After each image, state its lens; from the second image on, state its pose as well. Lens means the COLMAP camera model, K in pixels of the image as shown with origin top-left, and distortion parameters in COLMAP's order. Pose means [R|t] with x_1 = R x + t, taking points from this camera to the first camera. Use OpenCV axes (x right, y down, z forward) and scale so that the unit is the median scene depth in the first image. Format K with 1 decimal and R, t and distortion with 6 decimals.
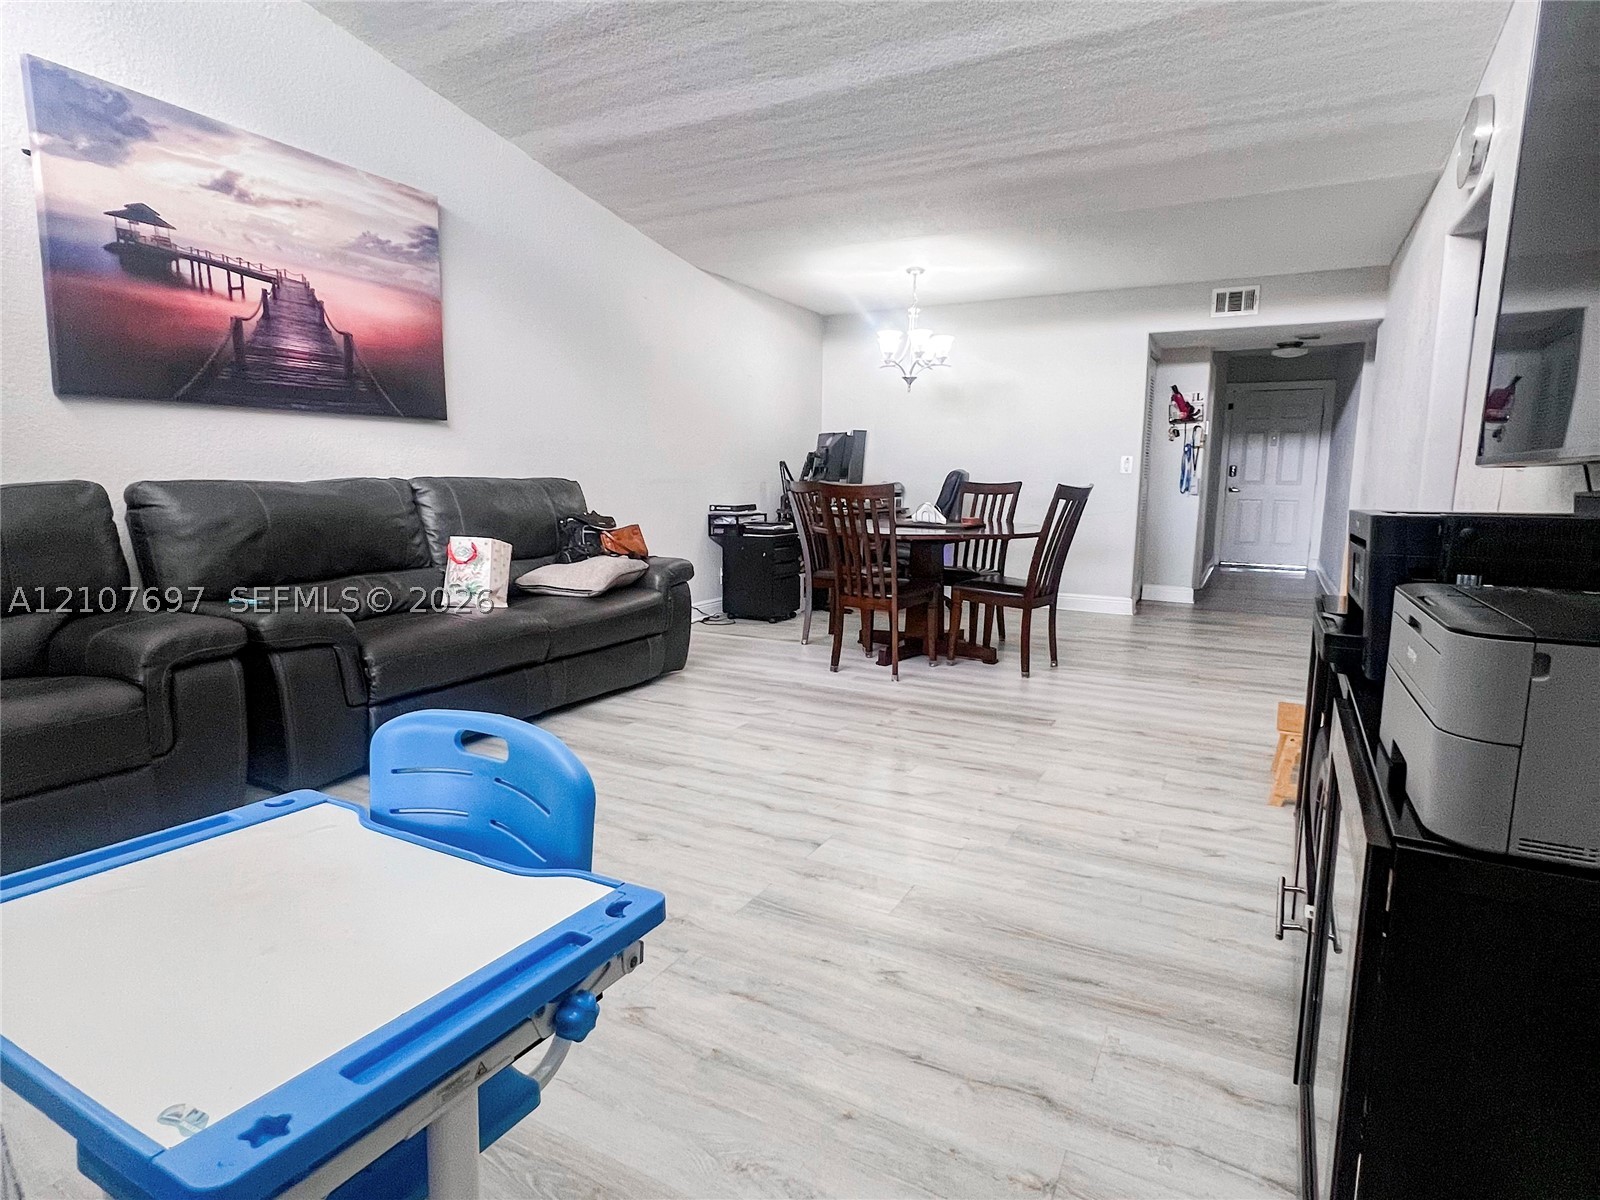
lens RADIAL K [[867.9, 0, 833.0], [0, 867.9, 589.9], [0, 0, 1]] dist [-0.002773, -0.000044]
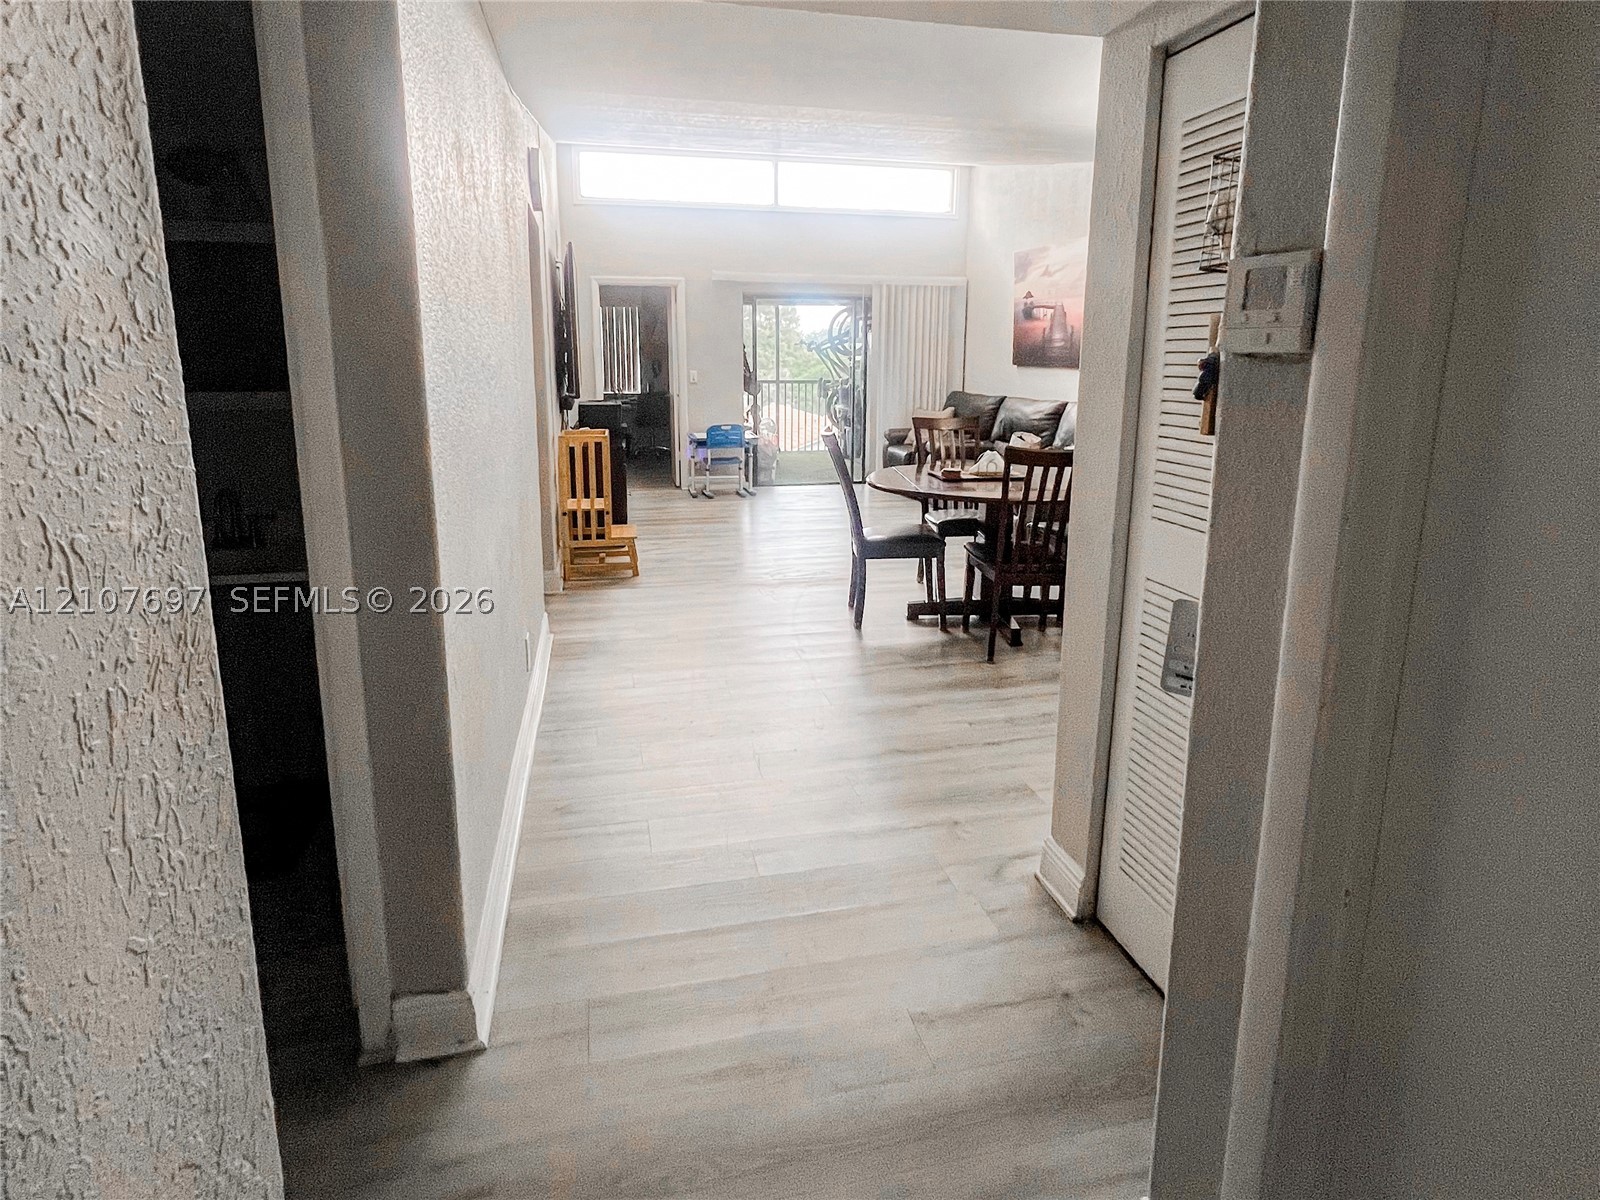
lens RADIAL K [[867.9, 0, 796.5], [0, 867.9, 518.1], [0, 0, 1]] dist [-0.002773, -0.000044]
pose [[-0.773317, 0.103731, -0.625476, 1.317397], [-0.097648, 0.955269, 0.279153, -0.409076], [0.626455, 0.276950, -0.728597, 2.401449]]
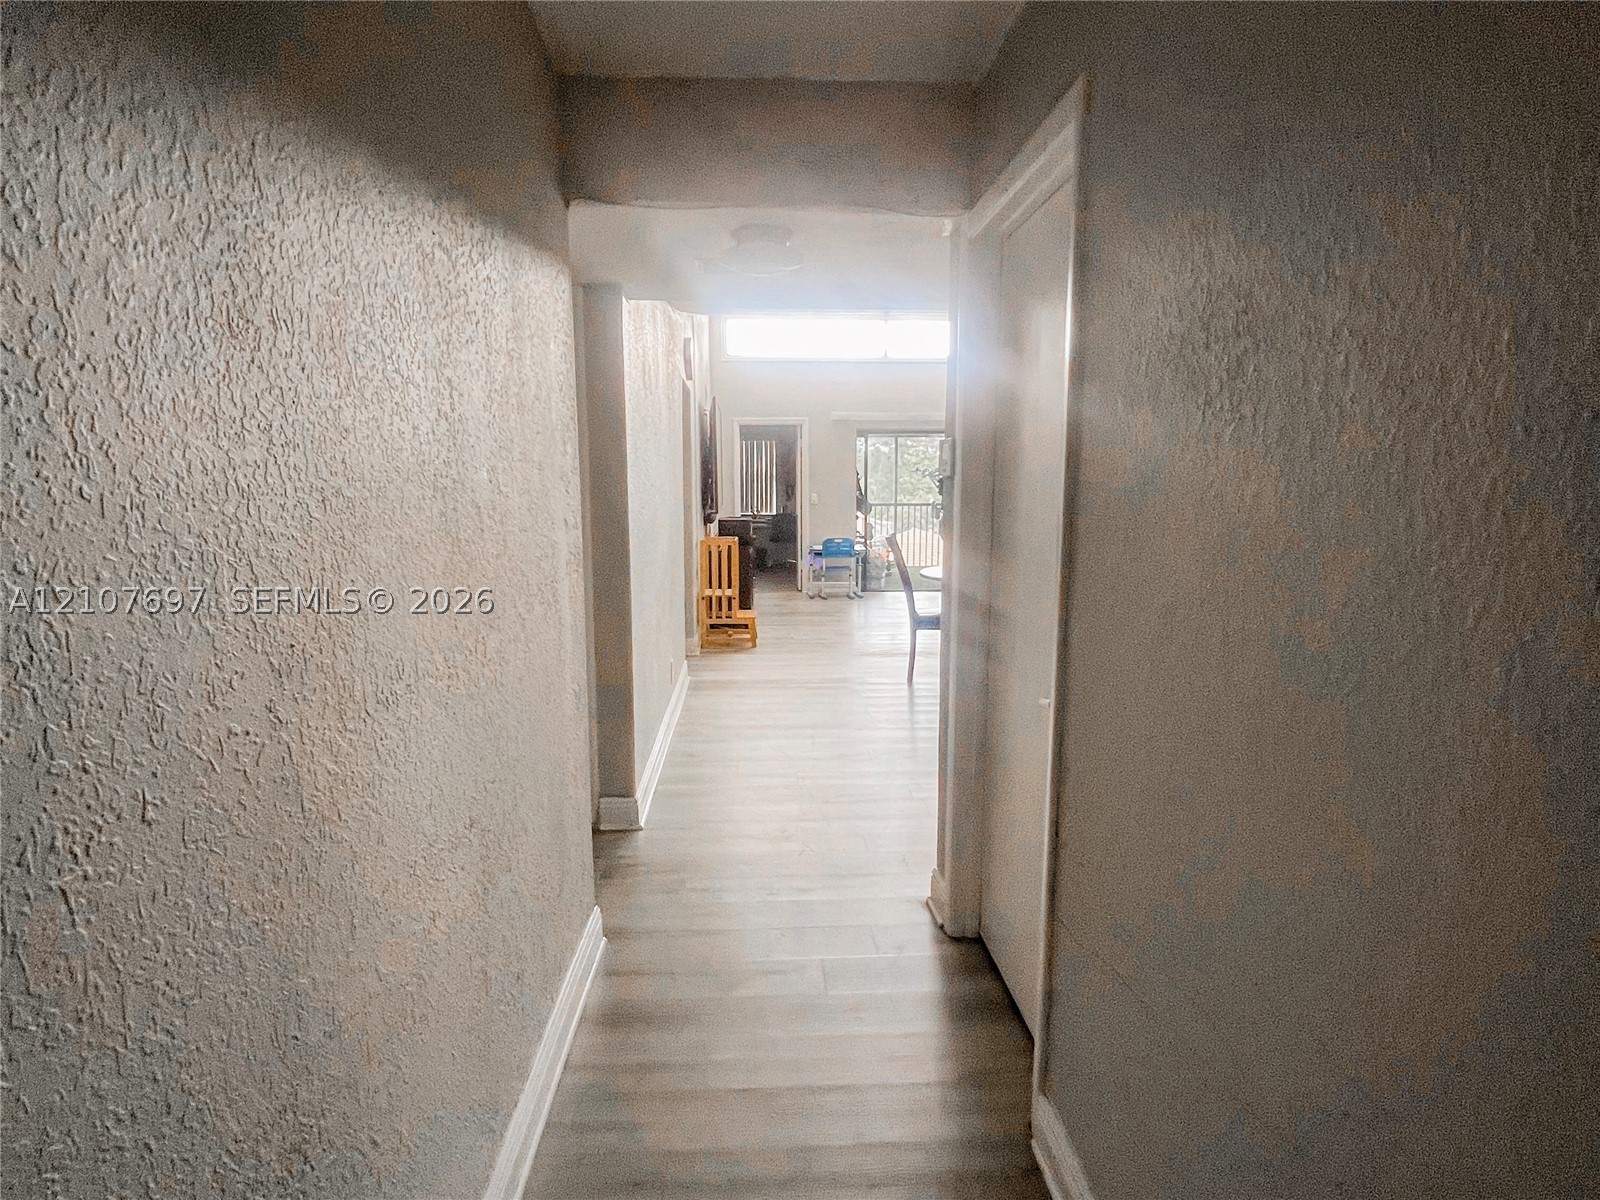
lens RADIAL K [[867.9, 0, 784.6], [0, 867.9, 609.2], [0, 0, 1]] dist [-0.002773, -0.000044]
pose [[-0.875928, 0.061510, -0.478505, 1.506140], [-0.071981, 0.964075, 0.255693, -0.468804], [0.477043, 0.258412, -0.840032, 2.890283]]
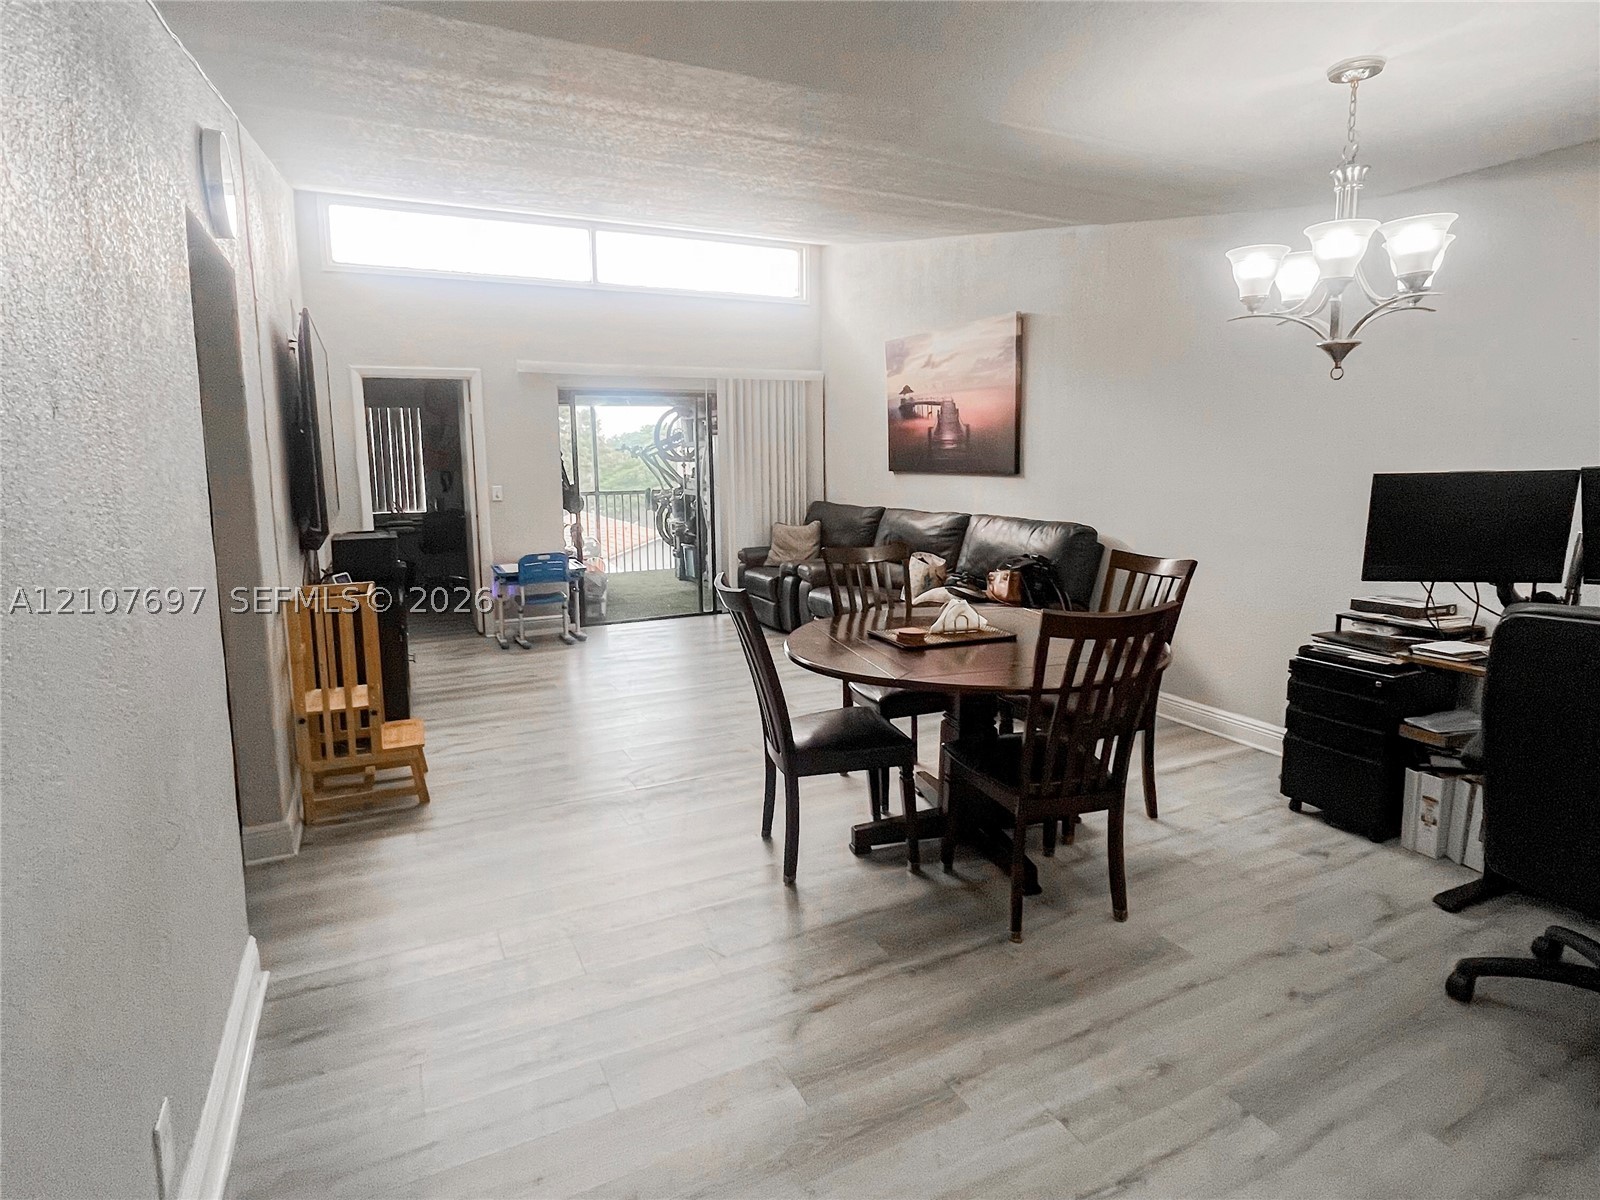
lens RADIAL K [[867.9, 0, 801.4], [0, 867.9, 563.7], [0, 0, 1]] dist [-0.002773, -0.000044]
pose [[-0.608606, 0.094928, -0.787773, 1.066621], [-0.101133, 0.975440, 0.195674, -0.366898], [0.787001, 0.198759, -0.584059, 1.974283]]
